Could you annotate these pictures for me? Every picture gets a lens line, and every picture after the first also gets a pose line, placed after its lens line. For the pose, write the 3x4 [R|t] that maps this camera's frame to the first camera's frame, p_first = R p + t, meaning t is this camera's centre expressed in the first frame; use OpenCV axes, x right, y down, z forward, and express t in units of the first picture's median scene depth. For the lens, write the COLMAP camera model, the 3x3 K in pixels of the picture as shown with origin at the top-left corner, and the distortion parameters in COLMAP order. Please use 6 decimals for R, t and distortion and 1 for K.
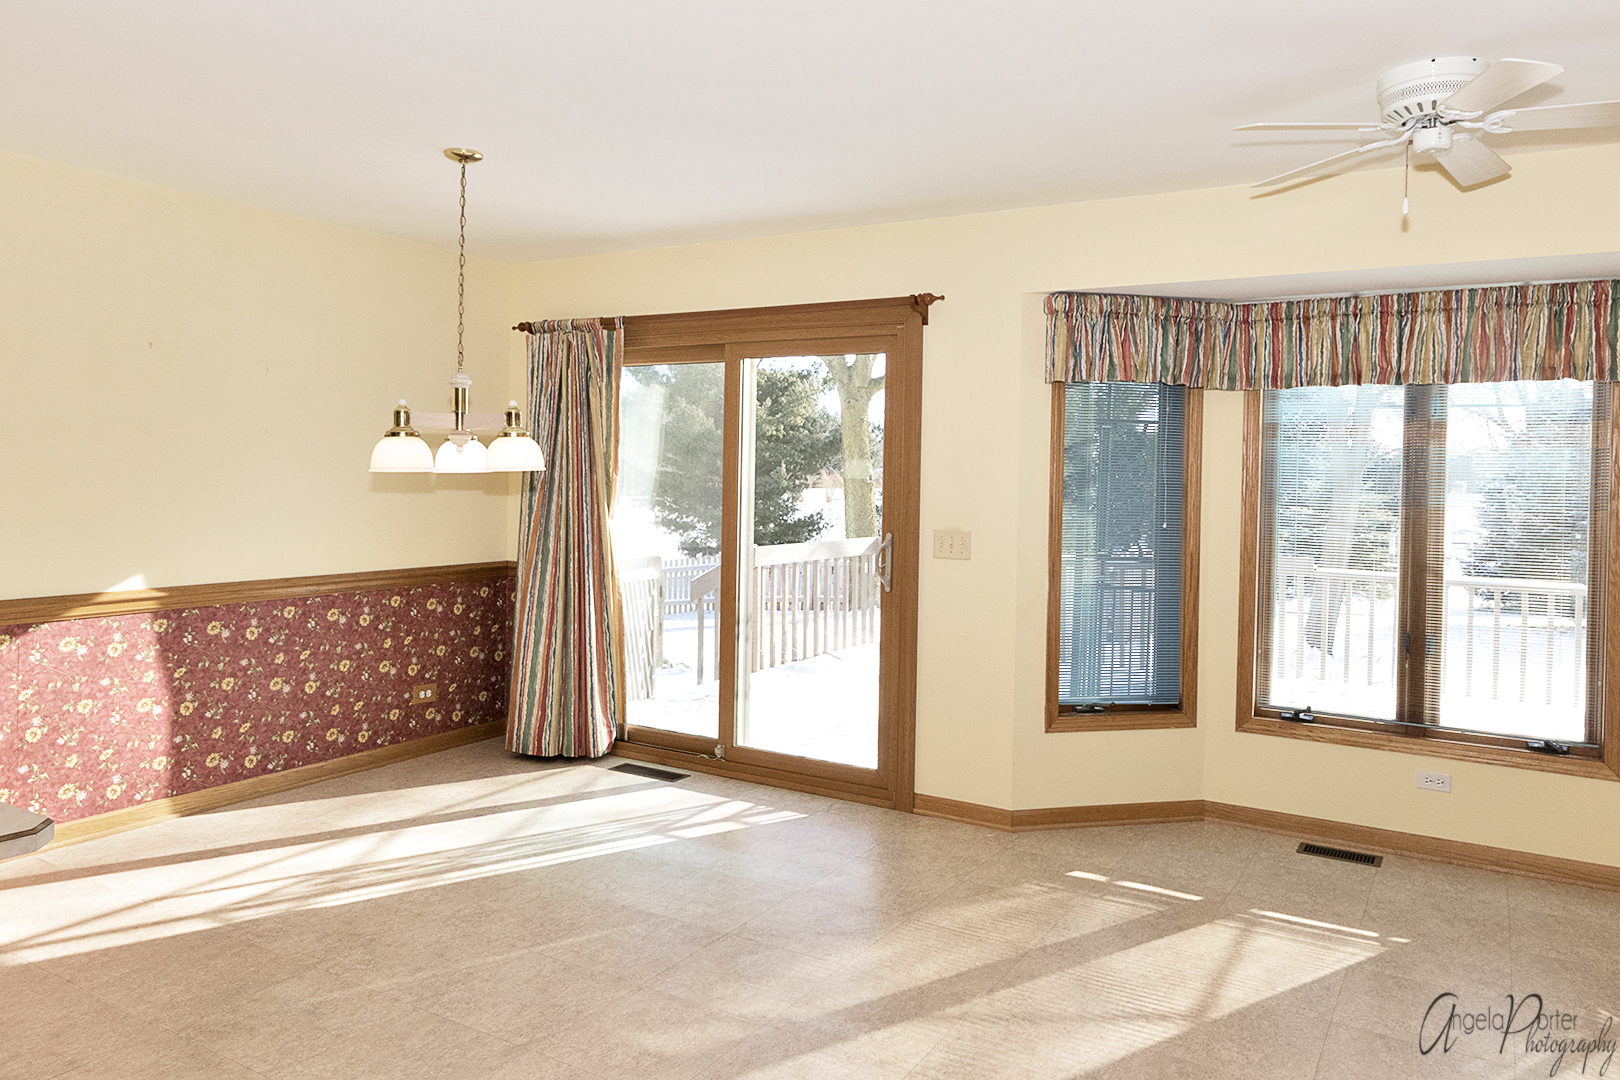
lens RADIAL K [[1089.5, 0, 819.8], [0, 1089.5, 494.8], [0, 0, 1]] dist [-0.007249, -0.003695]
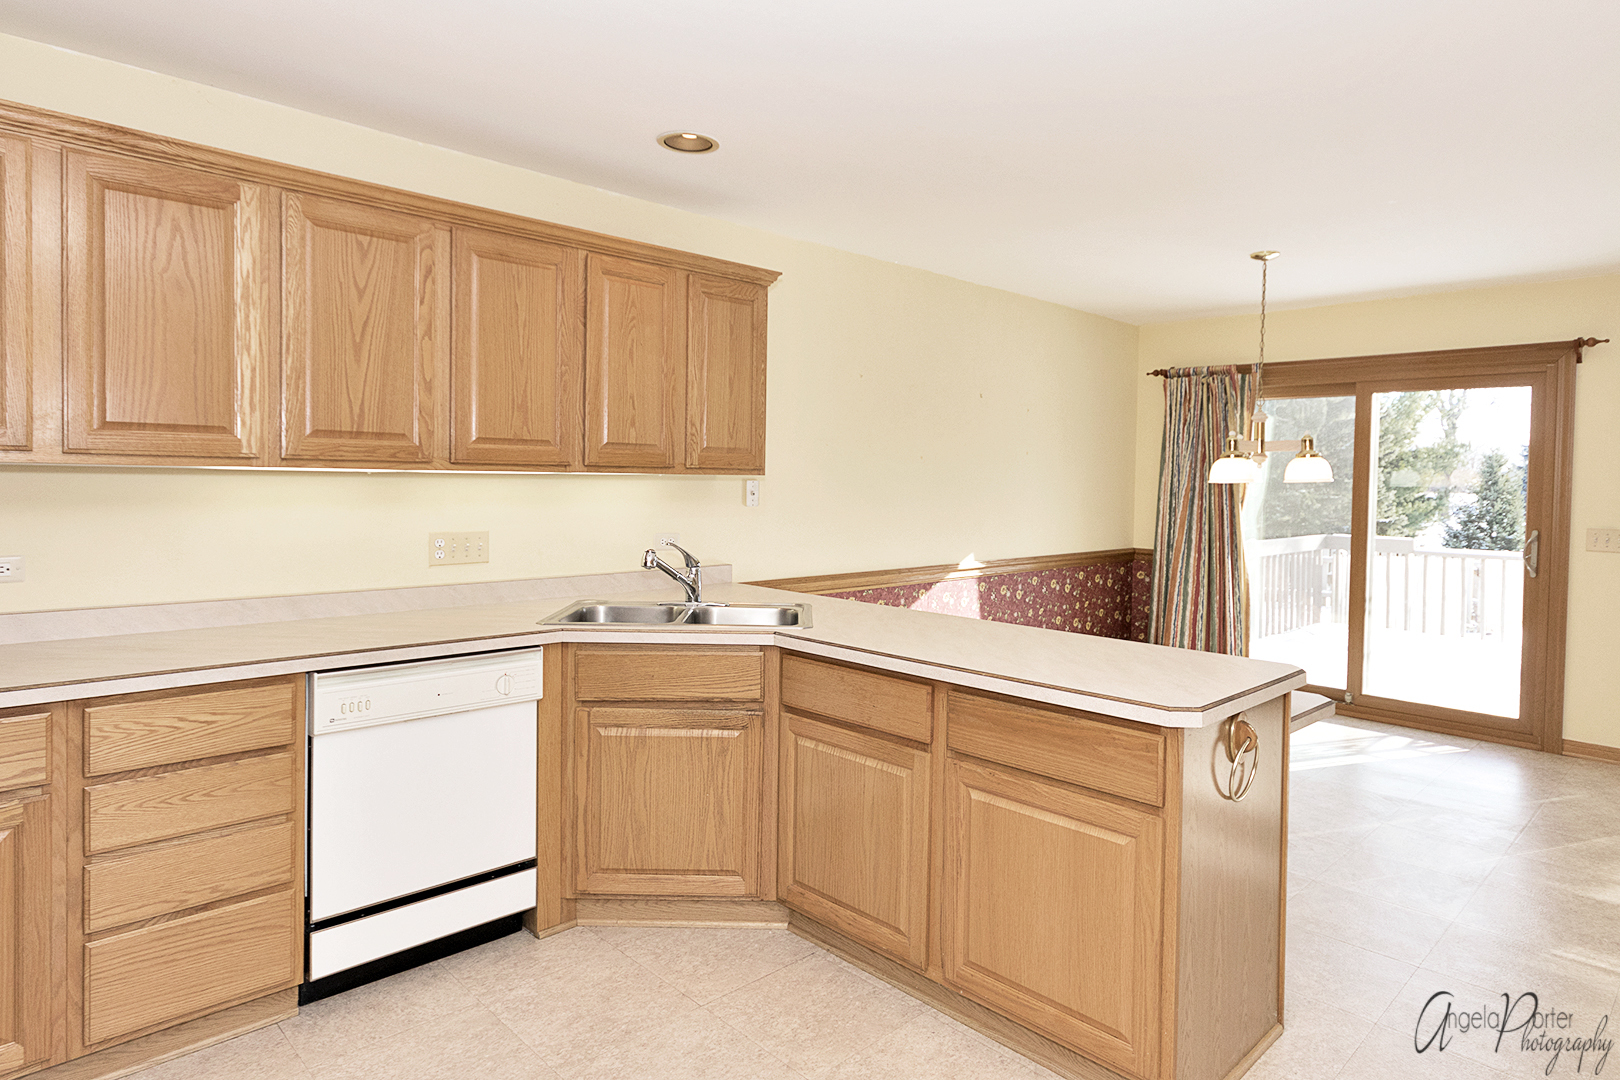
lens RADIAL K [[893.3, 0, 812.1], [0, 893.3, 526.5], [0, 0, 1]] dist [-0.002547, -0.003286]
pose [[0.965760, 0.011987, -0.259159, -0.501666], [-0.004548, 0.999561, 0.029287, 0.004322], [0.259397, -0.027106, 0.965390, -0.216712]]
